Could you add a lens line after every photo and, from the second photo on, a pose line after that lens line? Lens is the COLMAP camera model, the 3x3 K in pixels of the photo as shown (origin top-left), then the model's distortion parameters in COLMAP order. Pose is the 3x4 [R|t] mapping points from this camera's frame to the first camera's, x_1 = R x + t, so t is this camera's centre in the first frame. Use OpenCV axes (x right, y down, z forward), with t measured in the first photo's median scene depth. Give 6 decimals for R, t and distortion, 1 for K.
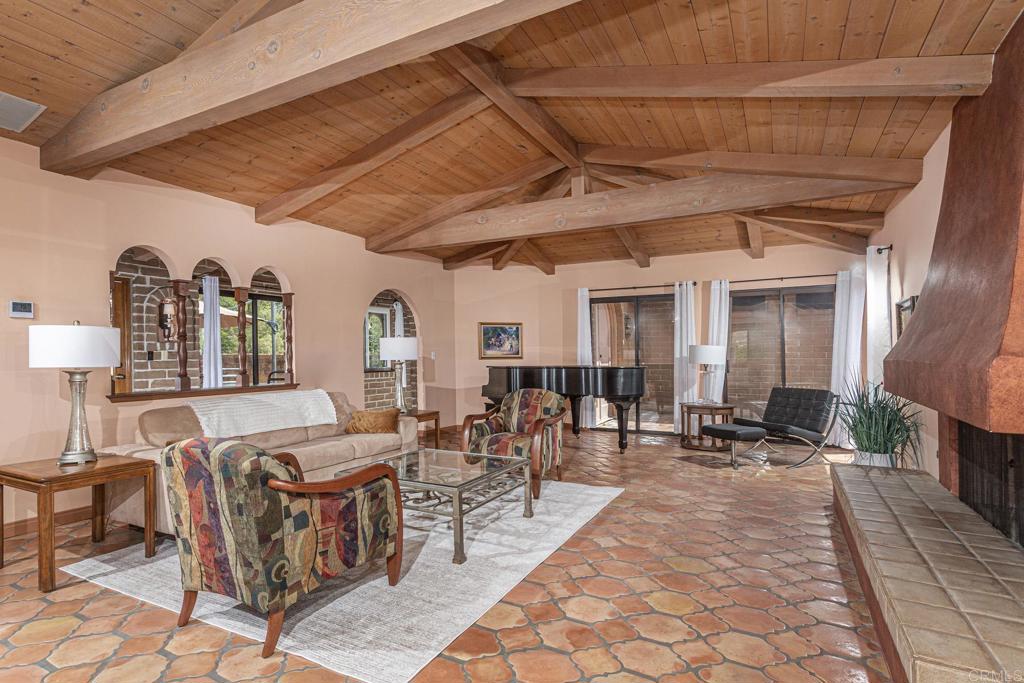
lens RADIAL K [[521.7, 0, 509.9], [0, 521.7, 355.1], [0, 0, 1]] dist [0.002160, 0.000503]
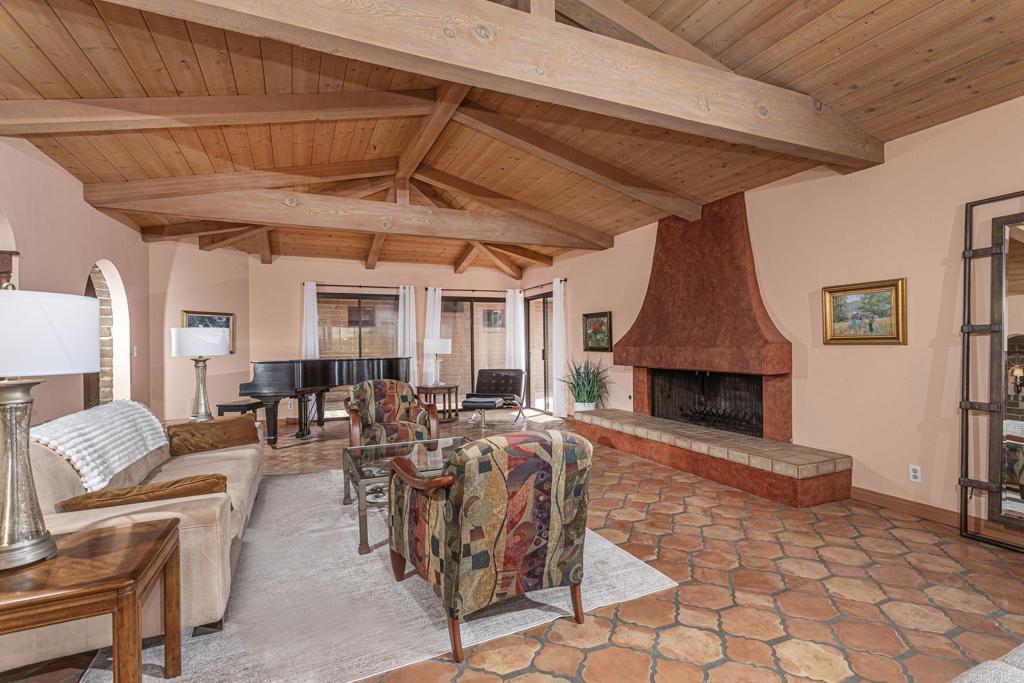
lens RADIAL K [[475.5, 0, 512.0], [0, 475.5, 341.5], [0, 0, 1]] dist [0.001844, 0.000232]
pose [[0.617674, -0.001011, 0.786433, -0.541095], [0.012711, 0.999881, -0.008698, -0.000193], [-0.786331, 0.015369, 0.617614, 0.199872]]
